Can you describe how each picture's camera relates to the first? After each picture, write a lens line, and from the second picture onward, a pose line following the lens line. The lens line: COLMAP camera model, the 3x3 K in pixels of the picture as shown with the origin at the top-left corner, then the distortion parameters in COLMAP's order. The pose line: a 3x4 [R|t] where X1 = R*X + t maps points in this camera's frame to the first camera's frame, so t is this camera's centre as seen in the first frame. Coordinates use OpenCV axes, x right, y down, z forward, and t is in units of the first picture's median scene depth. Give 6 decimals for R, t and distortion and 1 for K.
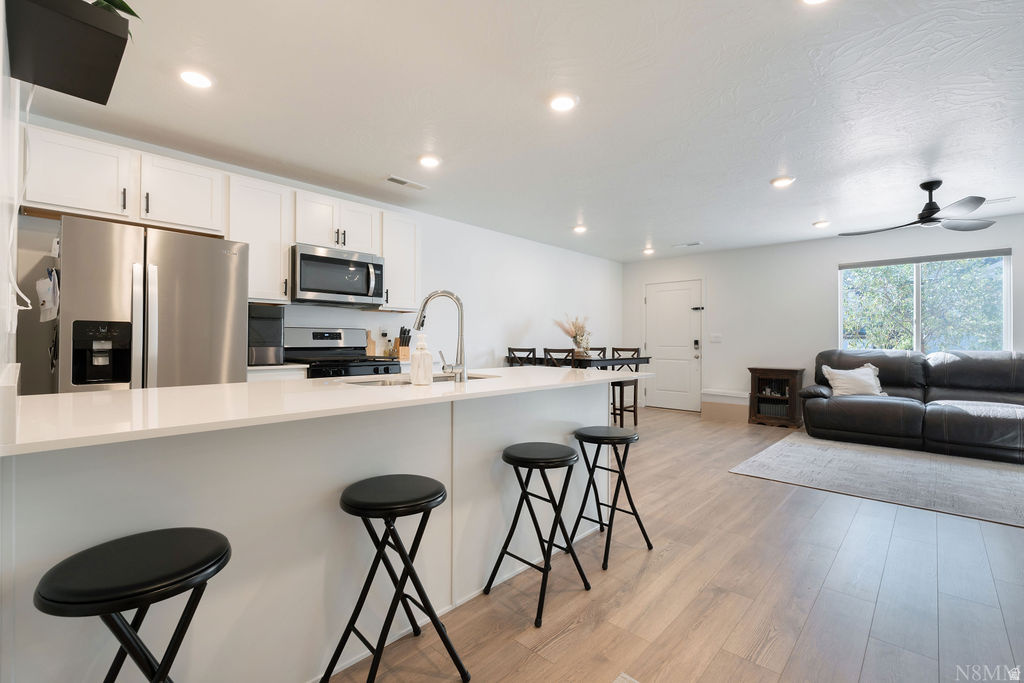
lens RADIAL K [[452.8, 0, 512.0], [0, 452.8, 341.5], [0, 0, 1]] dist [-0.002720, 0.000411]
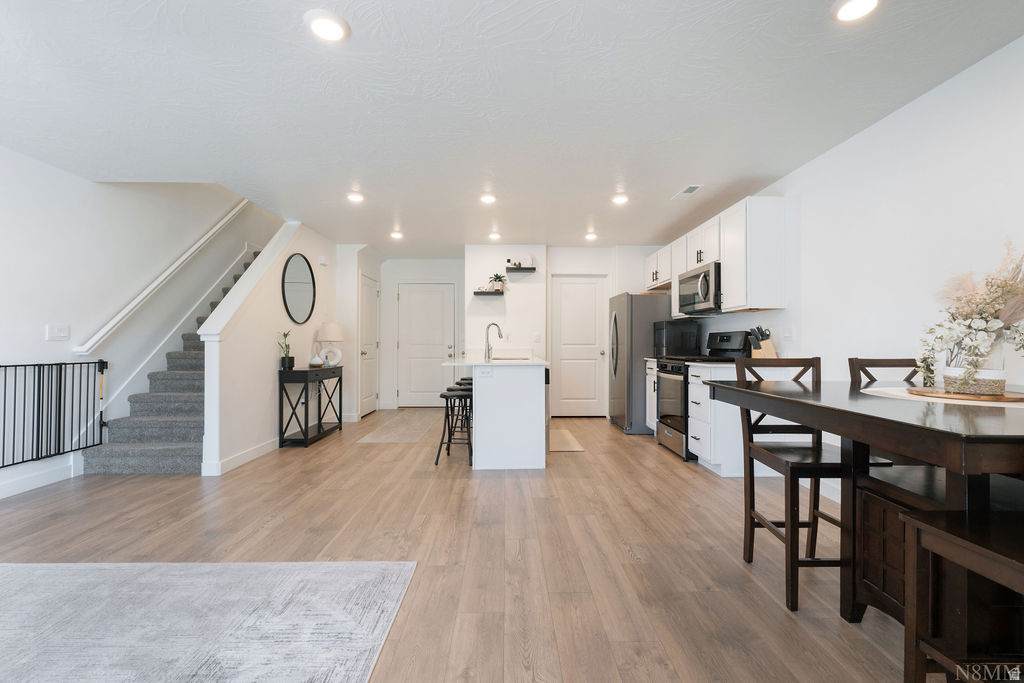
lens RADIAL K [[452.8, 0, 512.0], [0, 452.8, 341.5], [0, 0, 1]] dist [-0.002720, 0.000411]
pose [[-0.720374, -0.010197, -0.693511, 0.864735], [-0.004824, 0.999941, -0.009692, 0.008145], [0.693569, -0.003636, -0.720381, 1.632547]]
